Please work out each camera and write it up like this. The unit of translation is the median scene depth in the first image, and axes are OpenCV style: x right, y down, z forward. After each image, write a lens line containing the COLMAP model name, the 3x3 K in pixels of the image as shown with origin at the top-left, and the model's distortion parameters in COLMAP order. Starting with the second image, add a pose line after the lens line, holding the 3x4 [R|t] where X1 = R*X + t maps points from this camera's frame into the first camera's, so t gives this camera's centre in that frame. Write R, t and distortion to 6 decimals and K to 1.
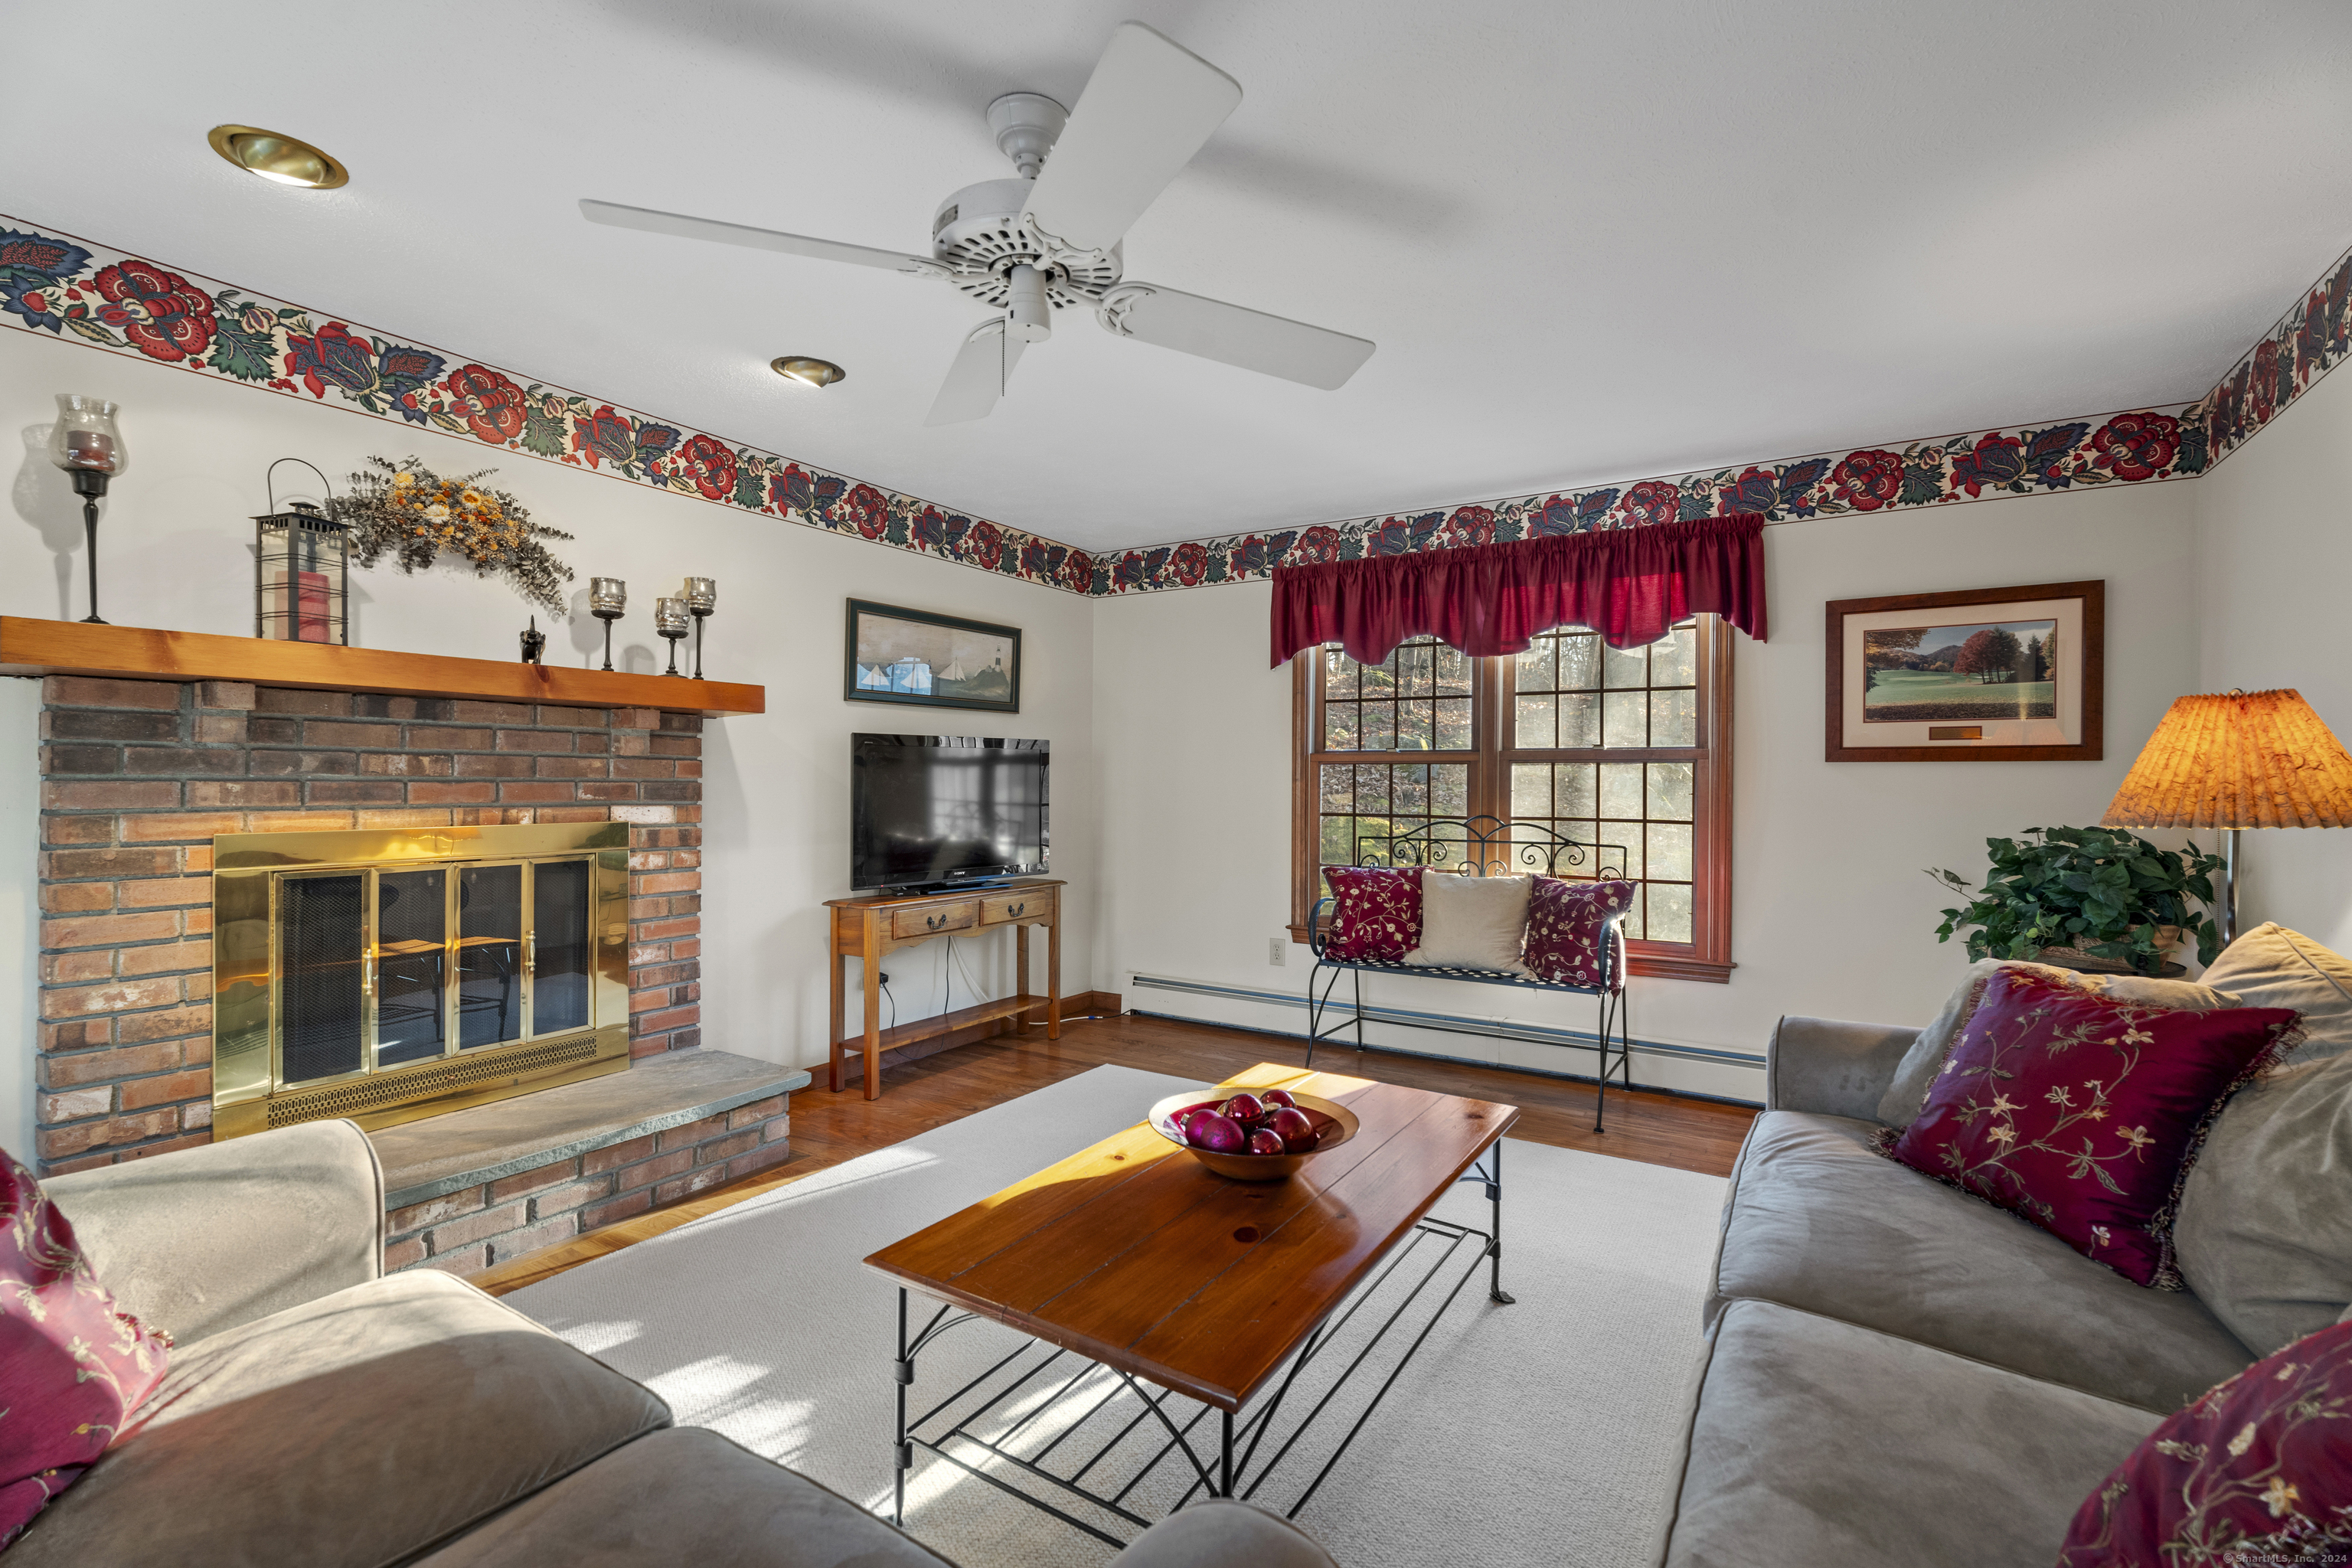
lens RADIAL K [[1049.1, 0, 1199.7], [0, 1049.1, 786.6], [0, 0, 1]] dist [0.006563, 0.001668]
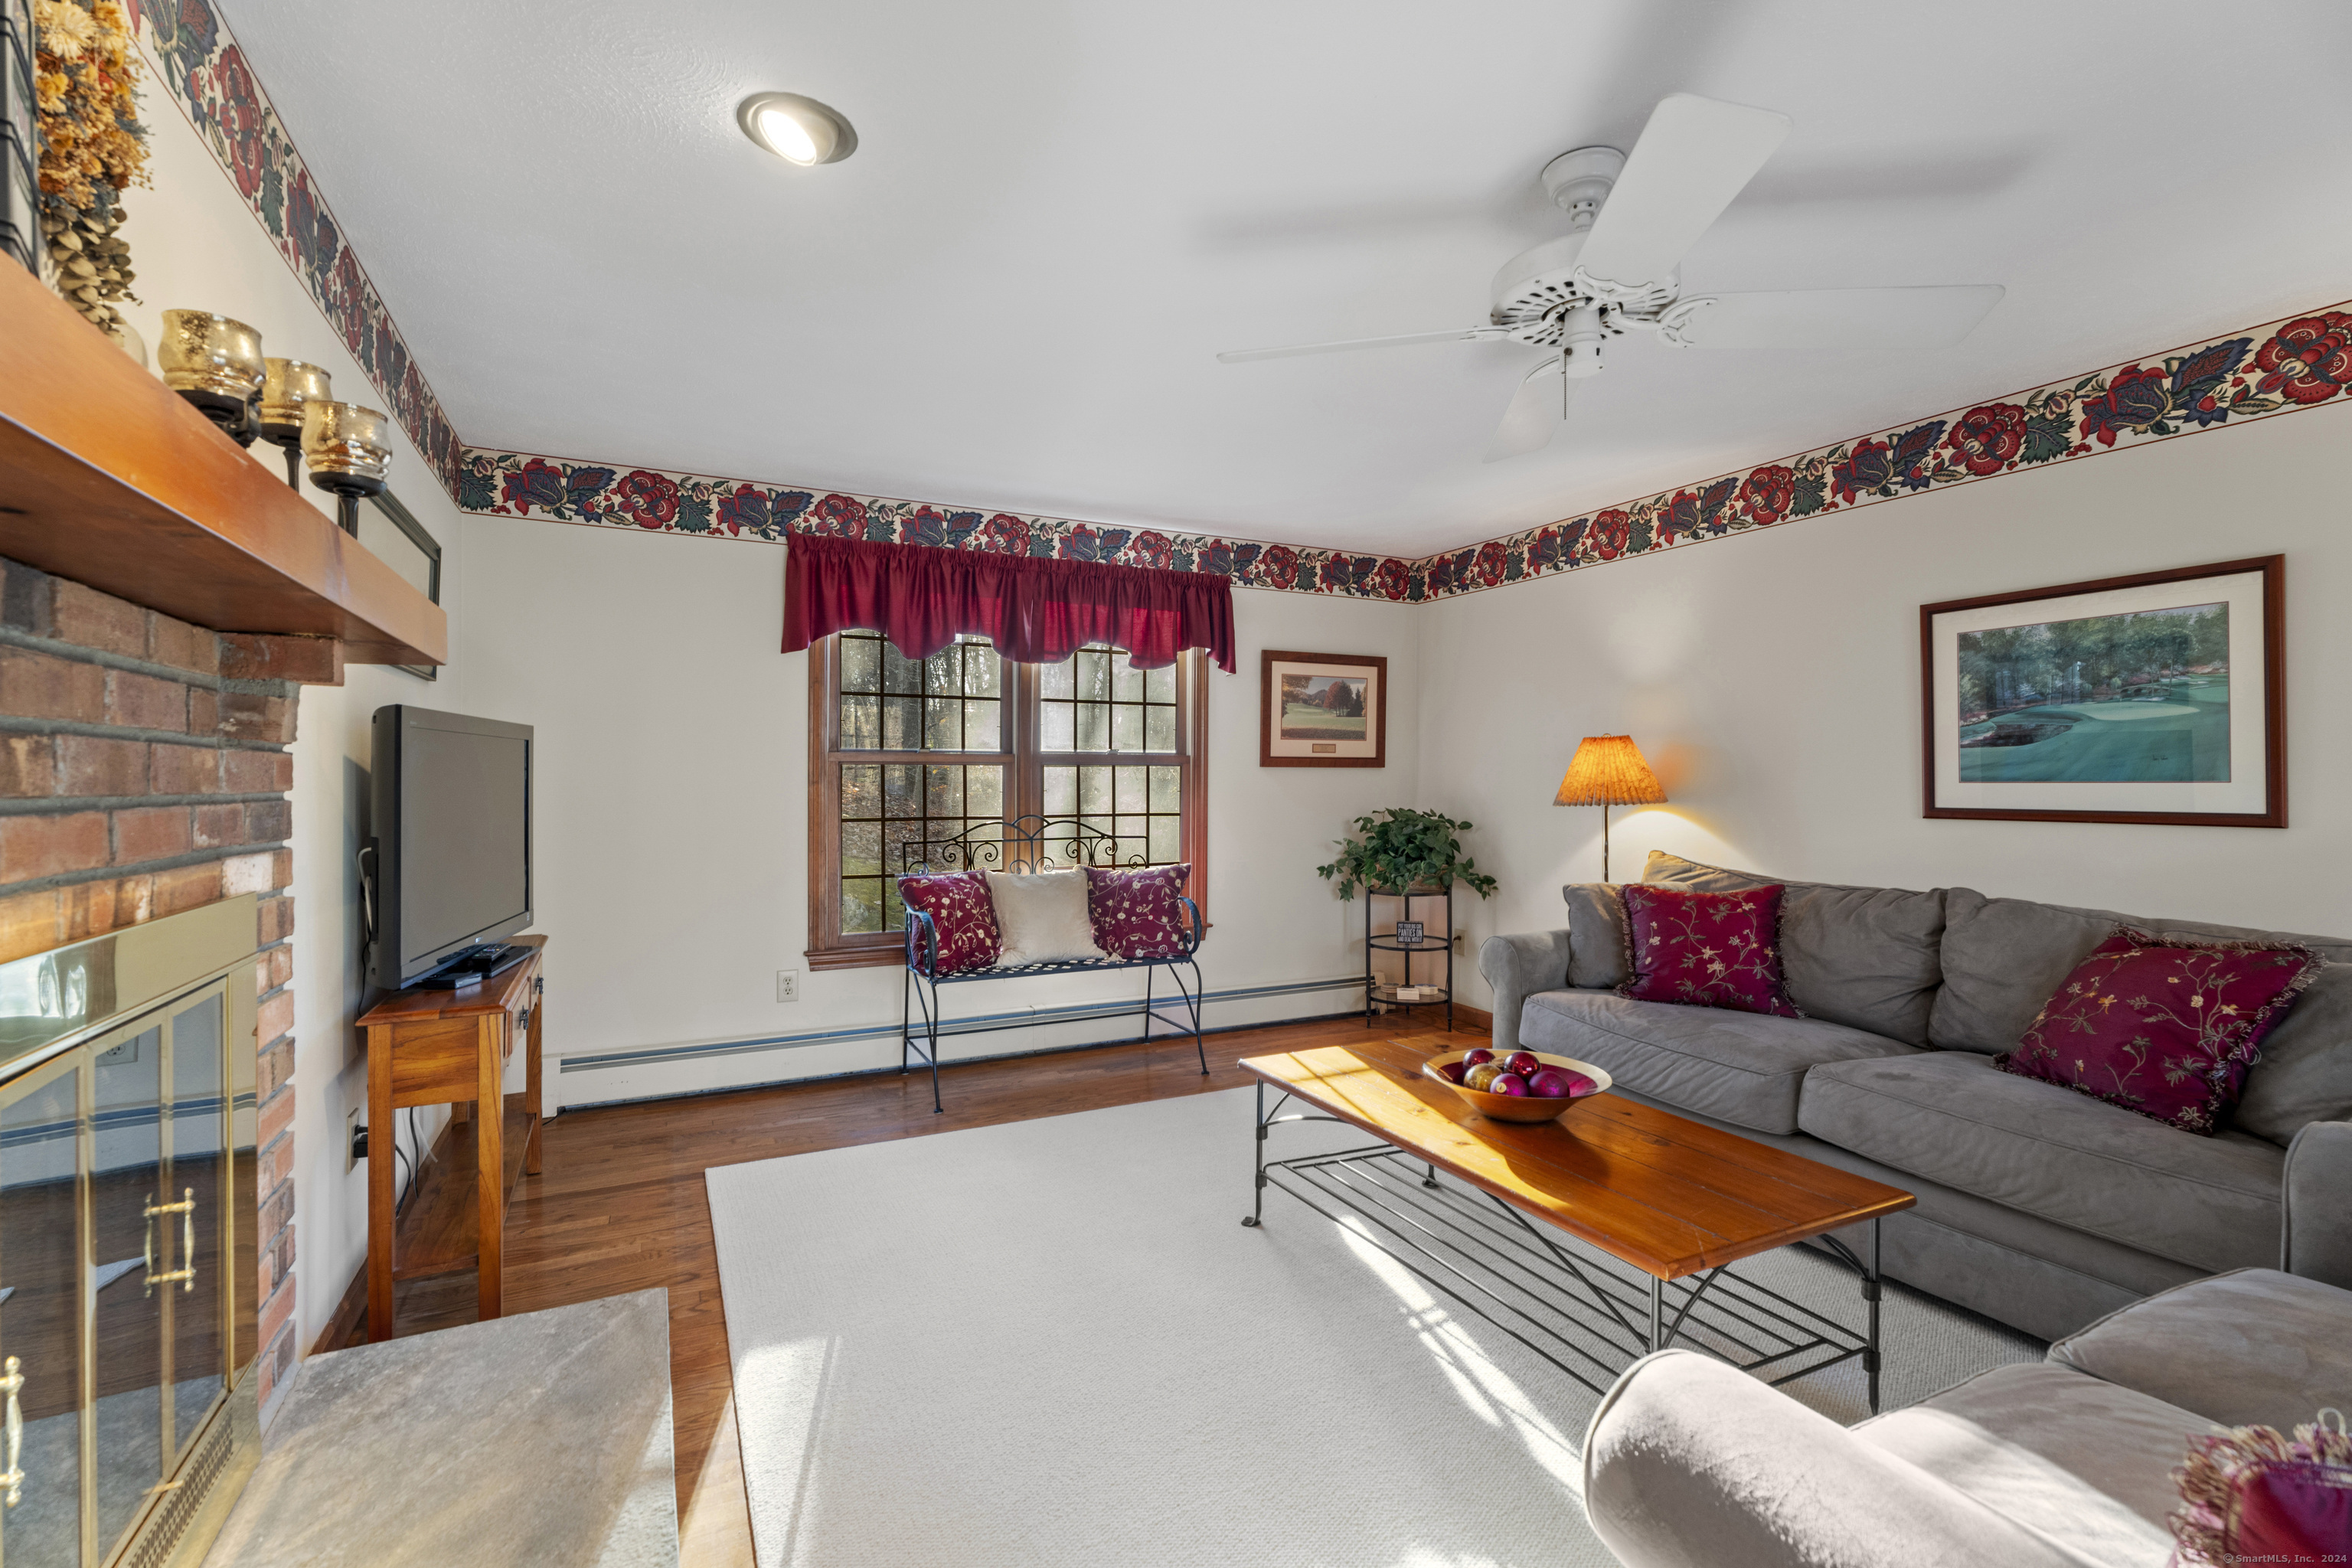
lens RADIAL K [[1049.1, 0, 1154.8], [0, 1049.1, 782.0], [0, 0, 1]] dist [0.006563, 0.001668]
pose [[0.529556, -0.005514, 0.848257, -0.590570], [0.009366, 0.999956, 0.000653, -0.005705], [-0.848224, 0.007599, 0.529584, 0.367070]]
